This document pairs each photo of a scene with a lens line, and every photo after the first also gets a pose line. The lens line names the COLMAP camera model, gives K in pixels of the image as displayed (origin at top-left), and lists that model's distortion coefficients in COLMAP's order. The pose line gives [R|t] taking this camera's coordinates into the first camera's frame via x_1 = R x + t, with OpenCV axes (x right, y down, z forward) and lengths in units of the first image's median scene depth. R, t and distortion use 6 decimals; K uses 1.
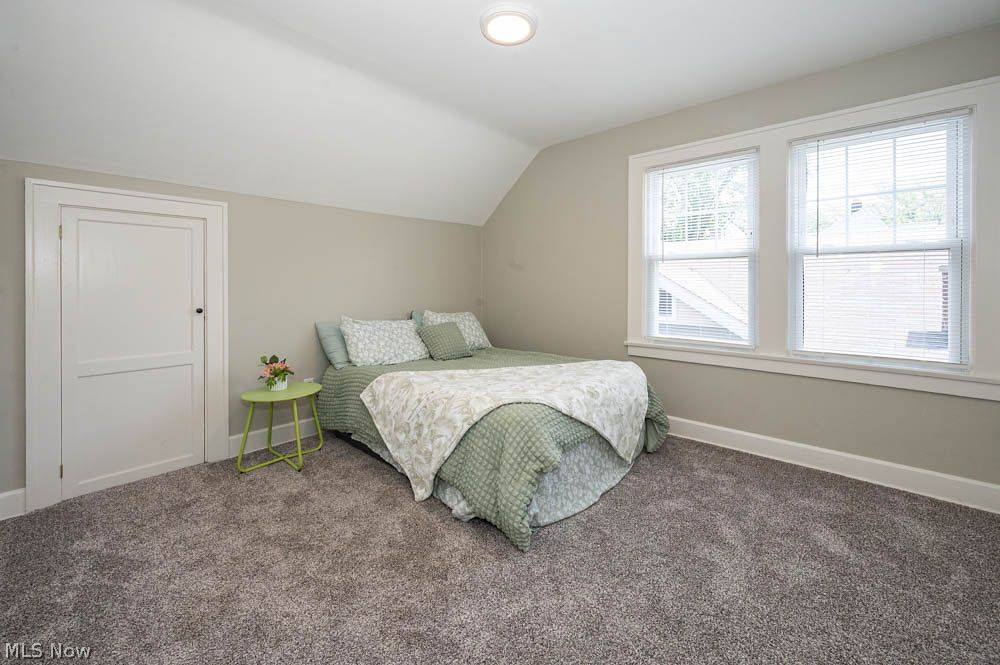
lens RADIAL K [[417.0, 0, 500.0], [0, 417.0, 332.5], [0, 0, 1]] dist [-0.000154, -0.000161]
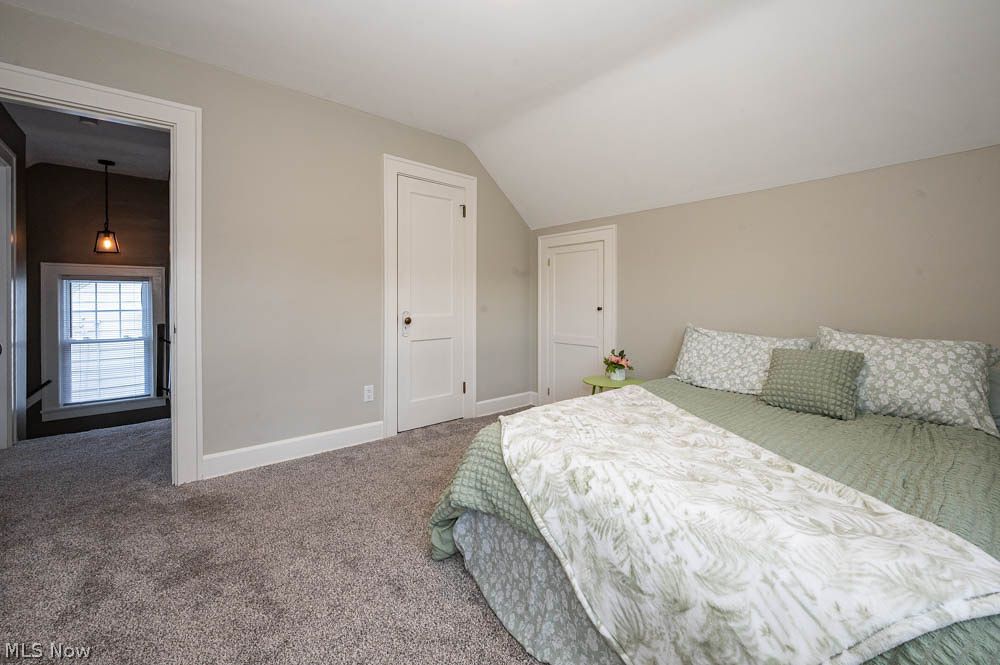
lens RADIAL K [[417.0, 0, 500.0], [0, 417.0, 332.5], [0, 0, 1]] dist [-0.000154, -0.000161]
pose [[-0.133807, 0.080032, -0.987771, 0.665589], [-0.107085, 0.989730, 0.094697, -0.069626], [0.985205, 0.118446, -0.123862, 0.855671]]
